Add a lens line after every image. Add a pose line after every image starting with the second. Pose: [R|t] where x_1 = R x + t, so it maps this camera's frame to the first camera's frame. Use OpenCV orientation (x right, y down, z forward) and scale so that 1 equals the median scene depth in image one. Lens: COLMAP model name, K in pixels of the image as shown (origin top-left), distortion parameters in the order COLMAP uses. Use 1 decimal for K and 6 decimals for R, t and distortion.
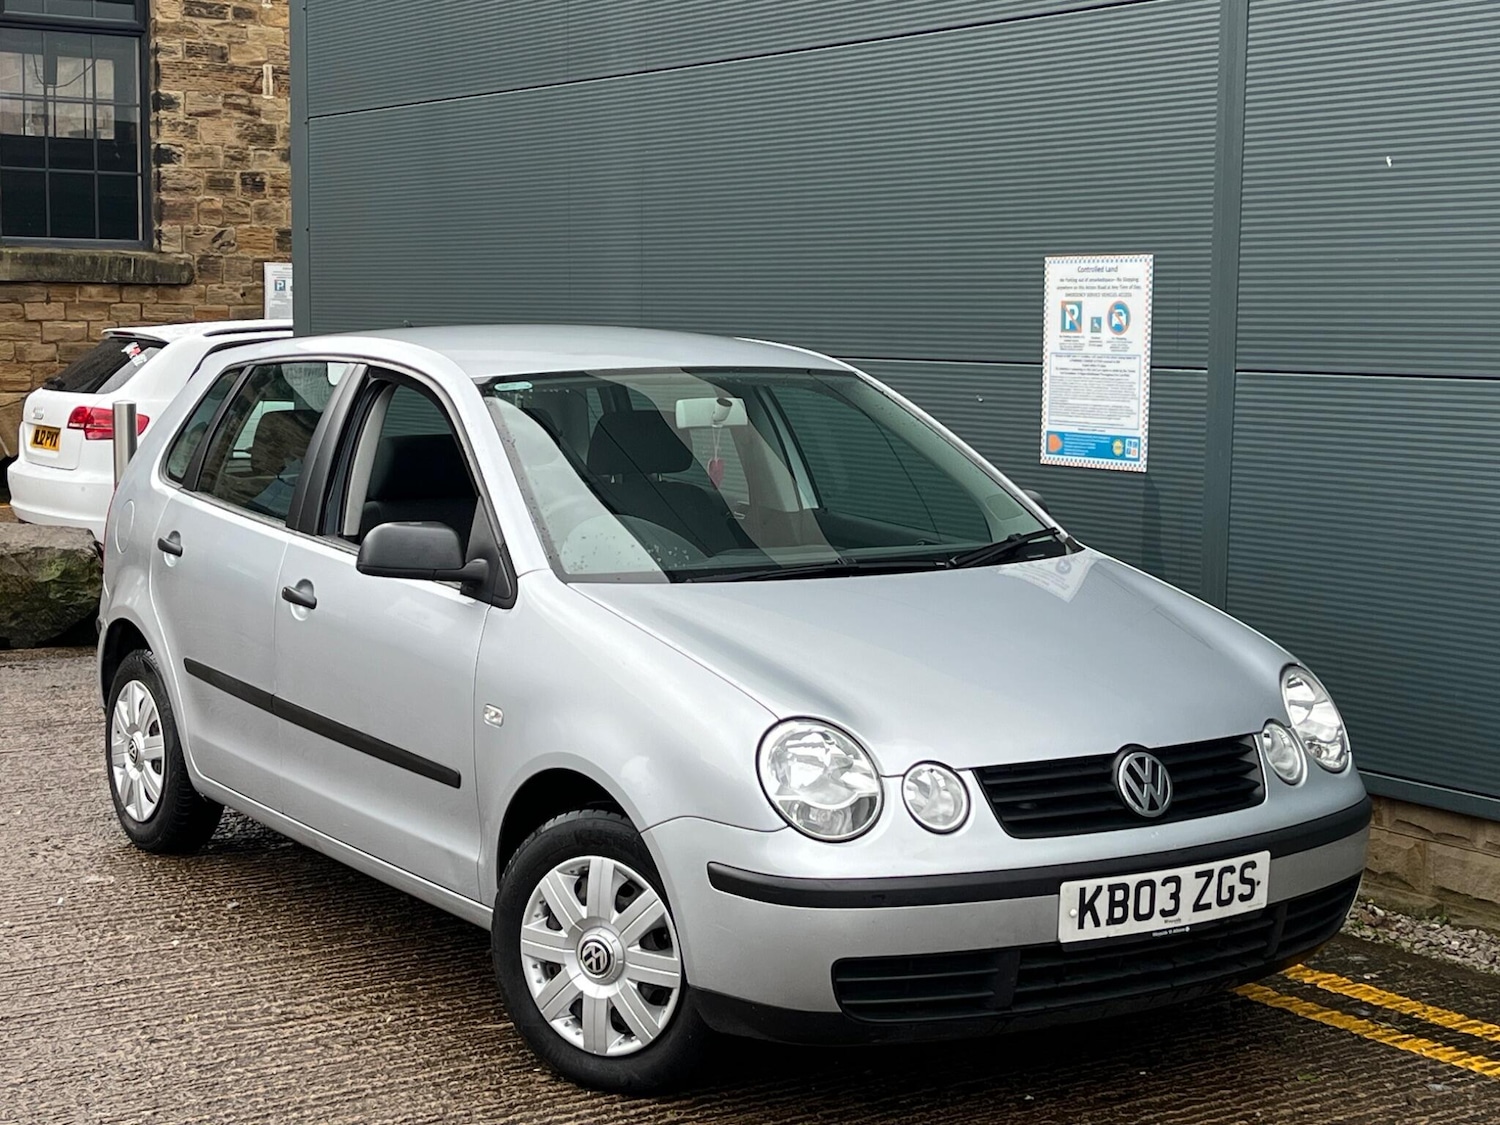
lens RADIAL K [[2469.0, 0, 725.3], [0, 2469.0, 572.1], [0, 0, 1]] dist [0.055395, 0.000000]
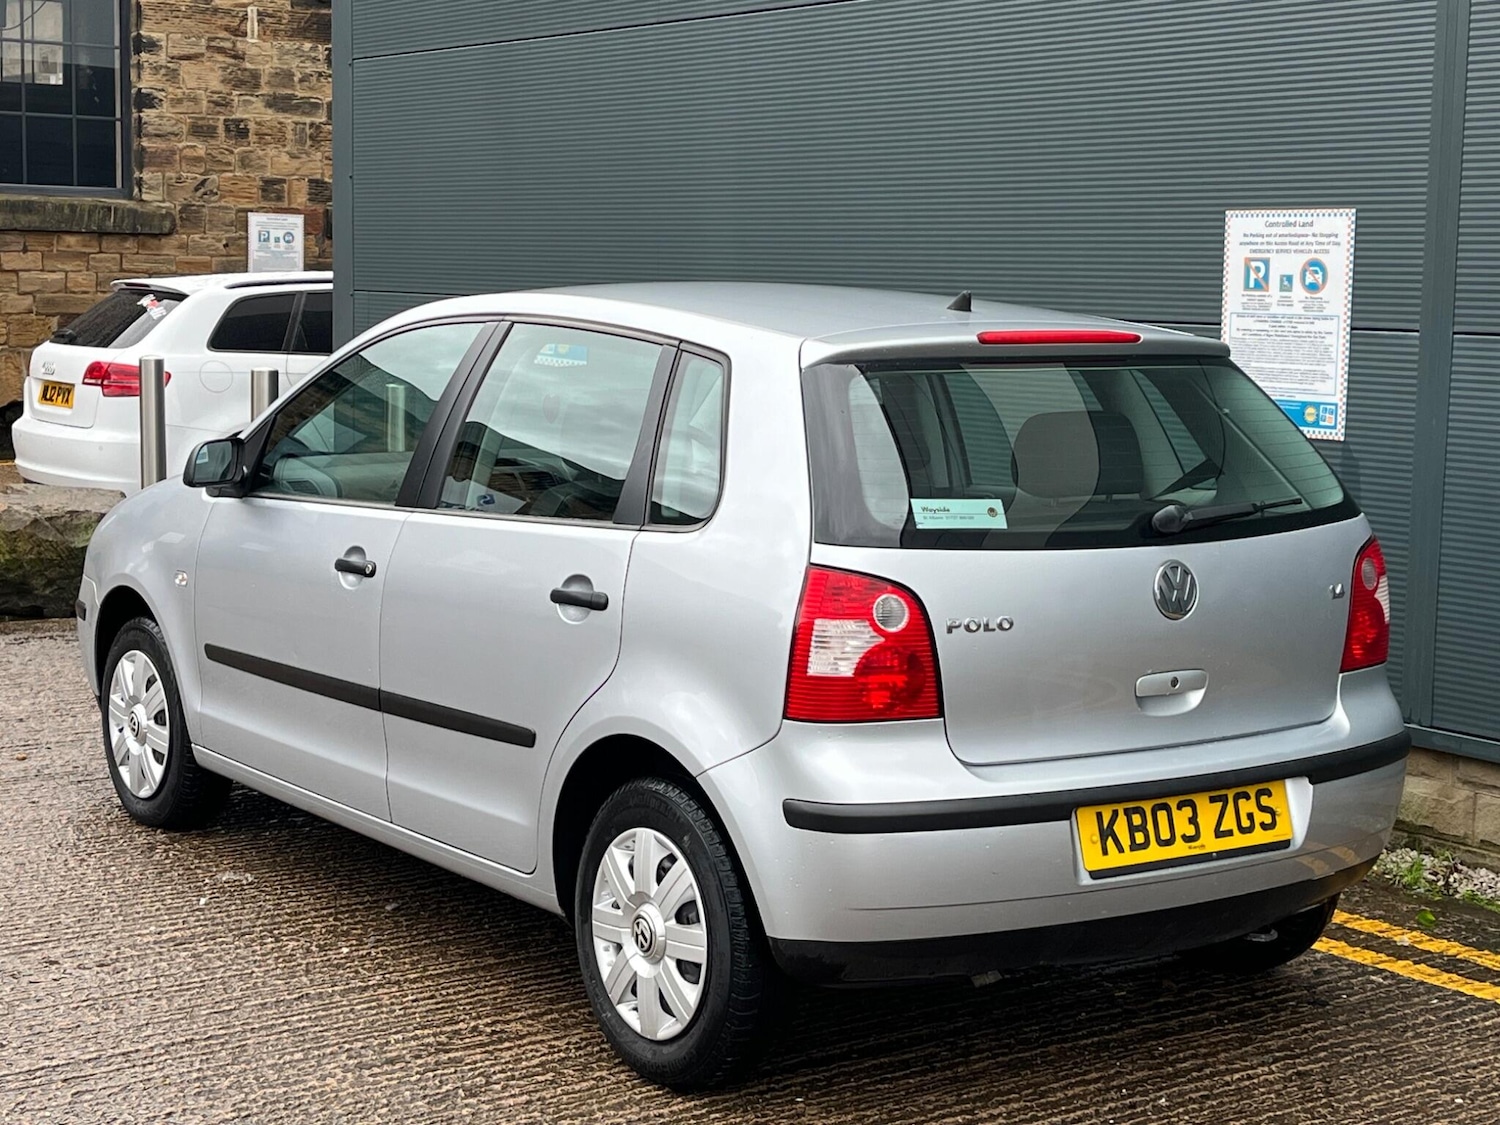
lens RADIAL K [[2469.0, 0, 751.5], [0, 2469.0, 567.9], [0, 0, 1]] dist [0.055395, 0.000000]
pose [[0.998984, 0.003210, 0.044948, -0.098869], [-0.003896, 0.999877, 0.015181, -0.005590], [-0.044894, -0.015340, 0.998874, 0.070555]]
